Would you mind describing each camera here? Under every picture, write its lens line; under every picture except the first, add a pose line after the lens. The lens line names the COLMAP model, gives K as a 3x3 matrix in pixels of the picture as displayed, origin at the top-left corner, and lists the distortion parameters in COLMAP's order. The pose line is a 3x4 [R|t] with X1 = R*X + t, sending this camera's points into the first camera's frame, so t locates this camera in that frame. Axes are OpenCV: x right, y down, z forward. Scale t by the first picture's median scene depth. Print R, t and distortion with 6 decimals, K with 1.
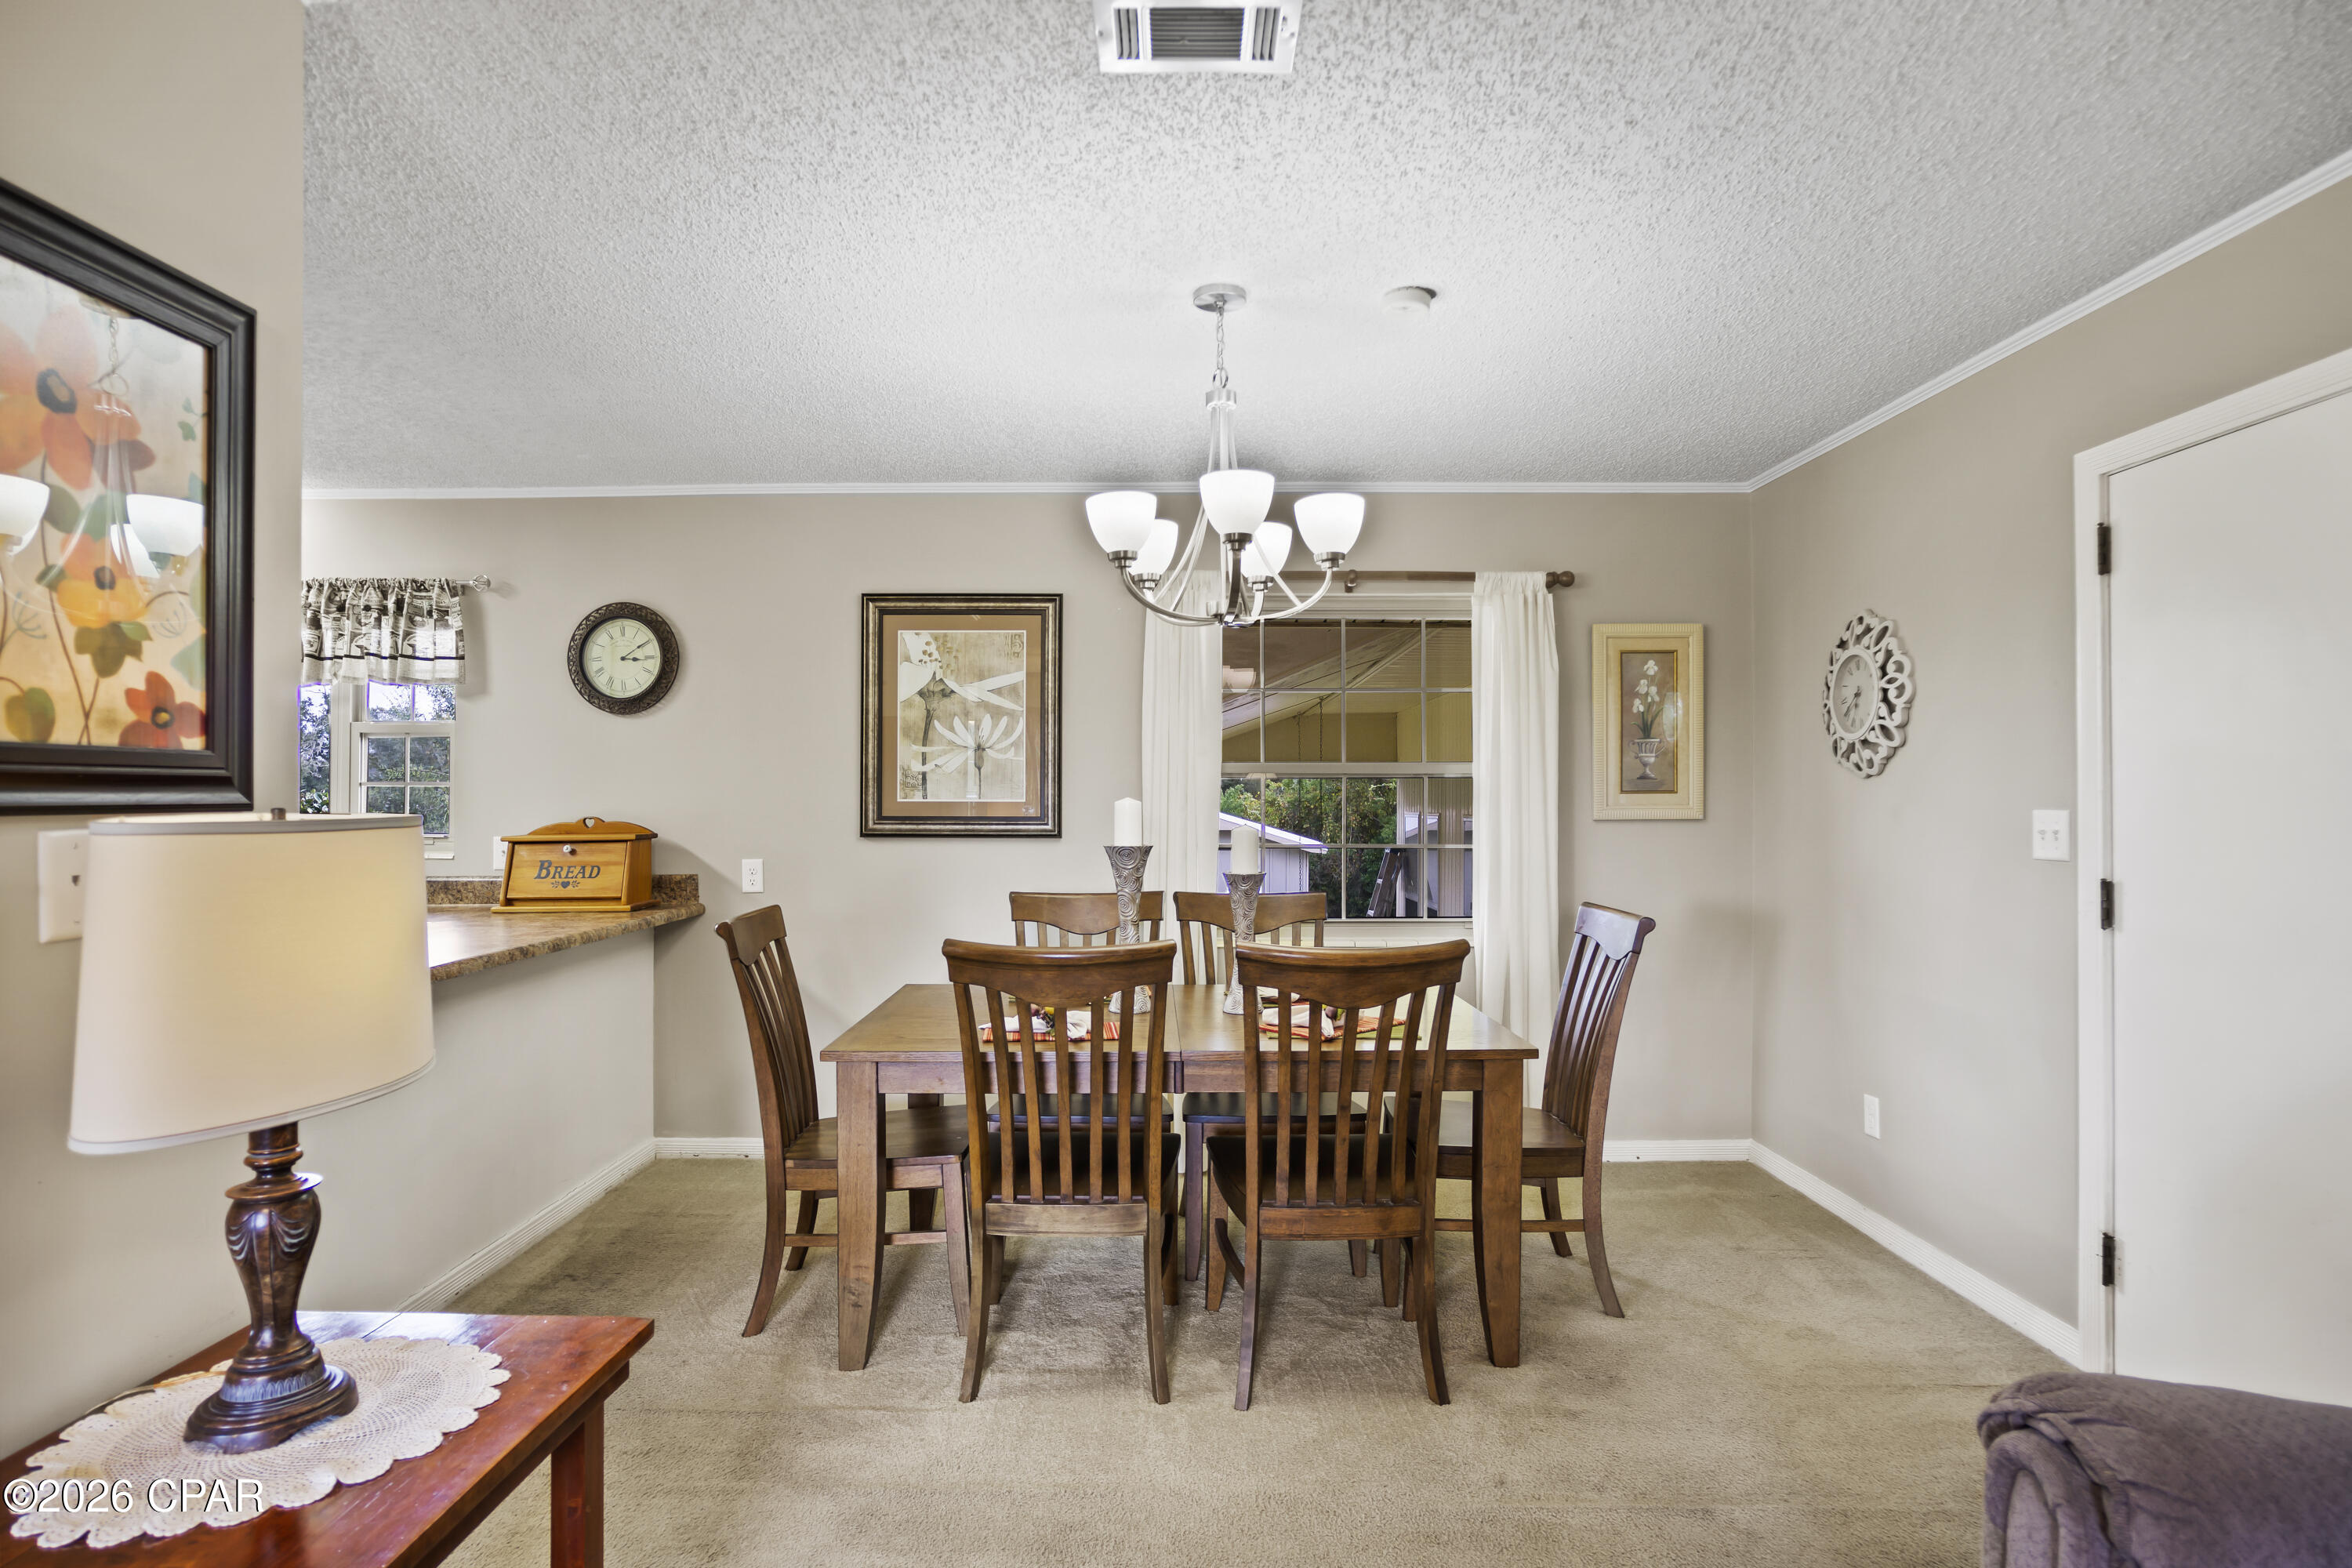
lens RADIAL K [[1278.0, 0, 1173.1], [0, 1278.0, 786.4], [0, 0, 1]] dist [-0.057812, 0.038036]
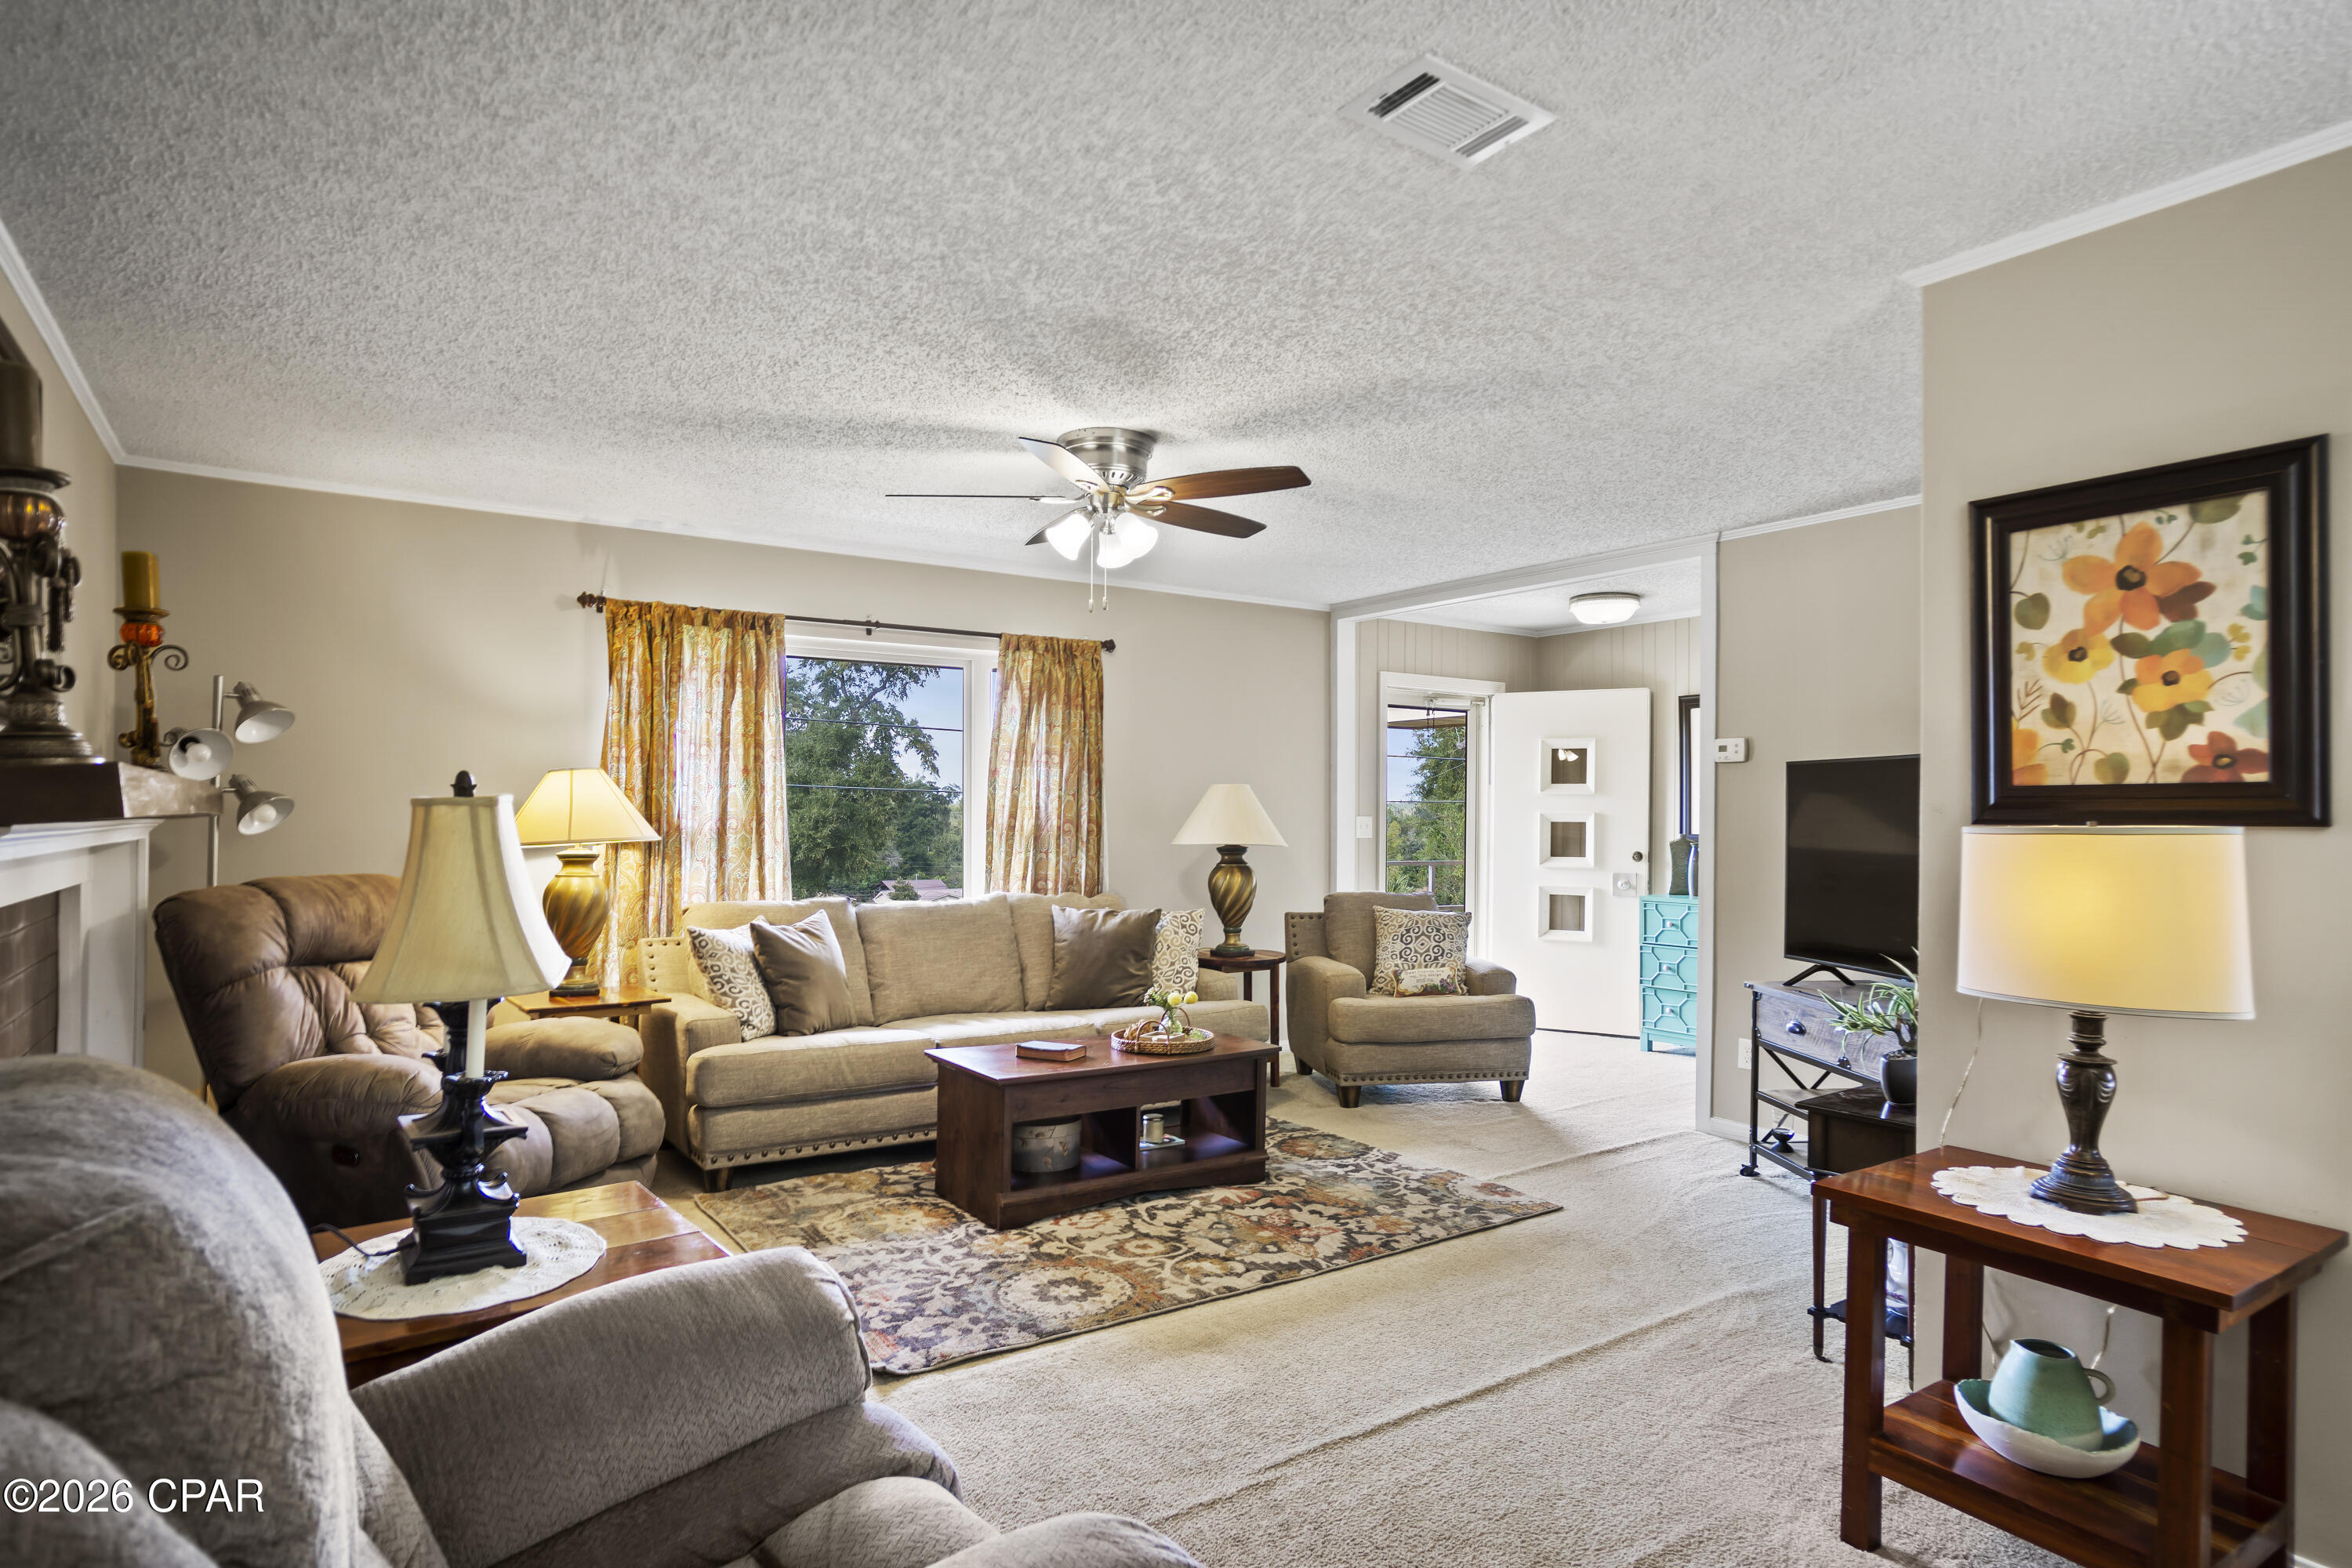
lens RADIAL K [[1278.0, 0, 1167.3], [0, 1278.0, 809.6], [0, 0, 1]] dist [-0.057812, 0.038036]
pose [[-0.821580, -0.008725, -0.570027, 0.362888], [-0.002486, 0.999928, -0.011722, 0.007659], [0.570088, -0.008214, -0.821542, 0.516999]]
